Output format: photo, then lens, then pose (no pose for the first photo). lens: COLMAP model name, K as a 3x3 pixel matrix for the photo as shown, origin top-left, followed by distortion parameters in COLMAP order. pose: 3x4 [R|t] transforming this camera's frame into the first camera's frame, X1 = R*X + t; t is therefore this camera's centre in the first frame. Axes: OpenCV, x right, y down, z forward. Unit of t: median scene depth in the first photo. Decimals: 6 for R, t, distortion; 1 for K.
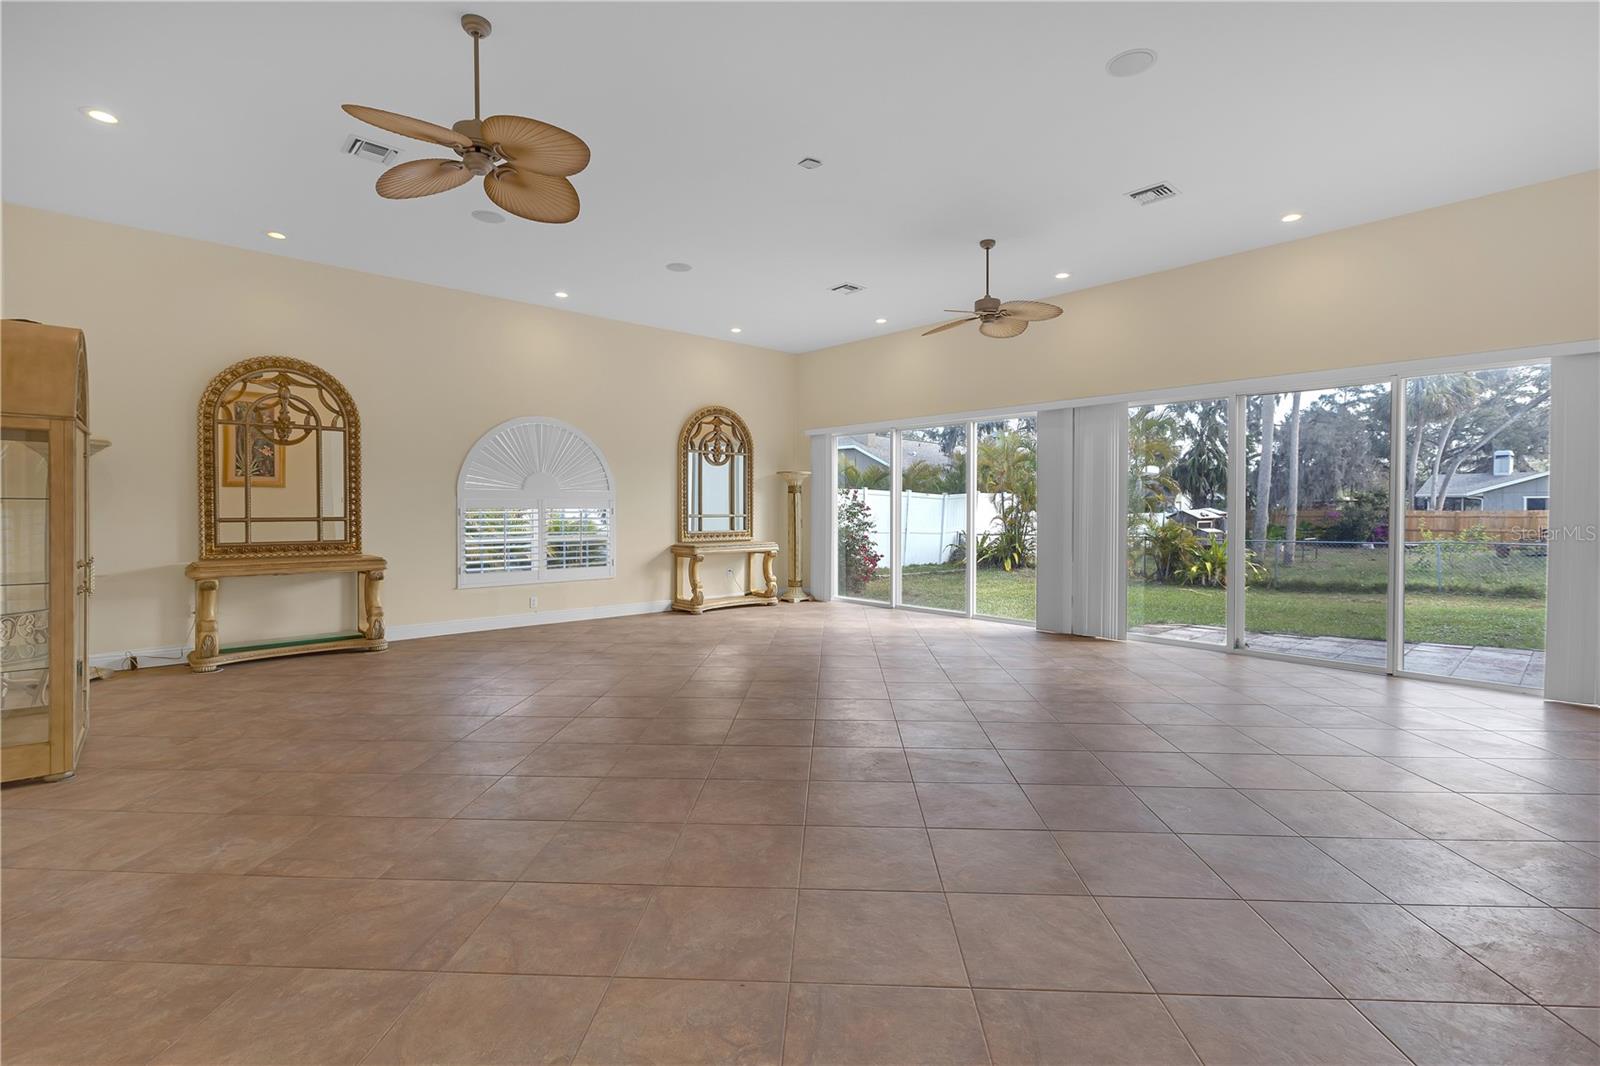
lens RADIAL K [[727.9, 0, 797.8], [0, 727.9, 526.0], [0, 0, 1]] dist [0.000841, 0.000193]
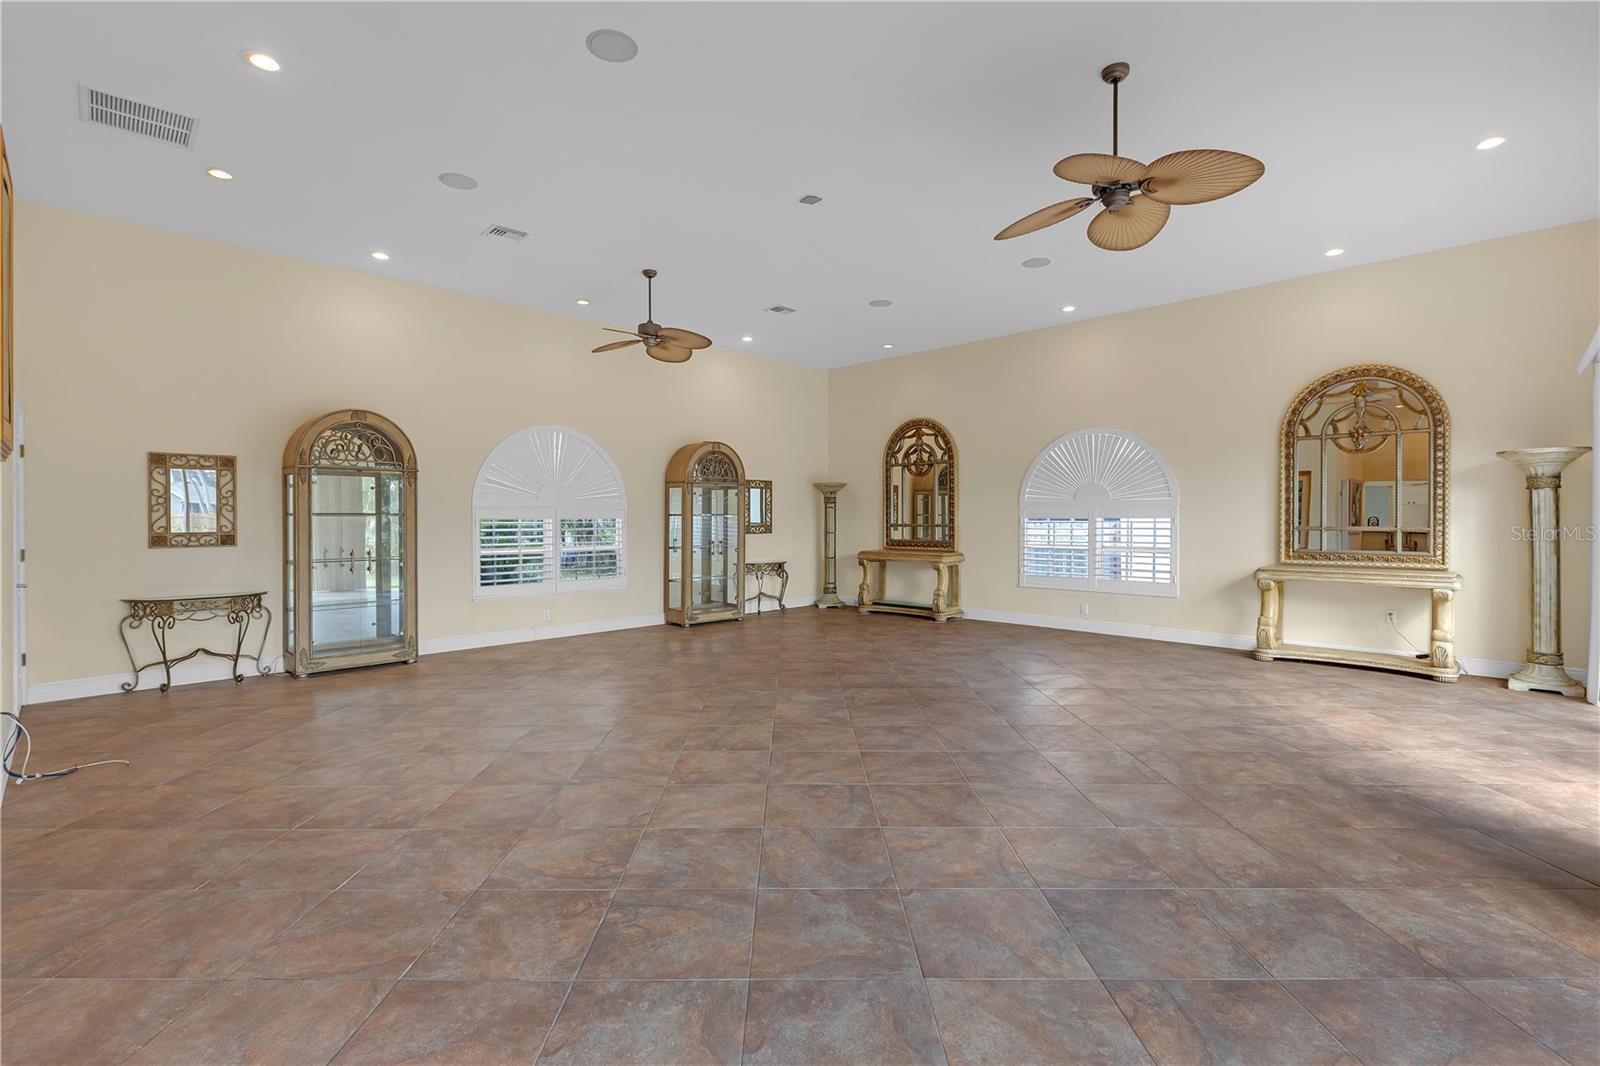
lens RADIAL K [[709.3, 0, 805.0], [0, 709.3, 521.8], [0, 0, 1]] dist [-0.016334, -0.000295]
pose [[0.063712, 0.004937, -0.997956, 0.719783], [-0.022715, 0.999736, 0.003495, -0.015357], [0.997710, 0.022446, 0.063807, 0.636445]]
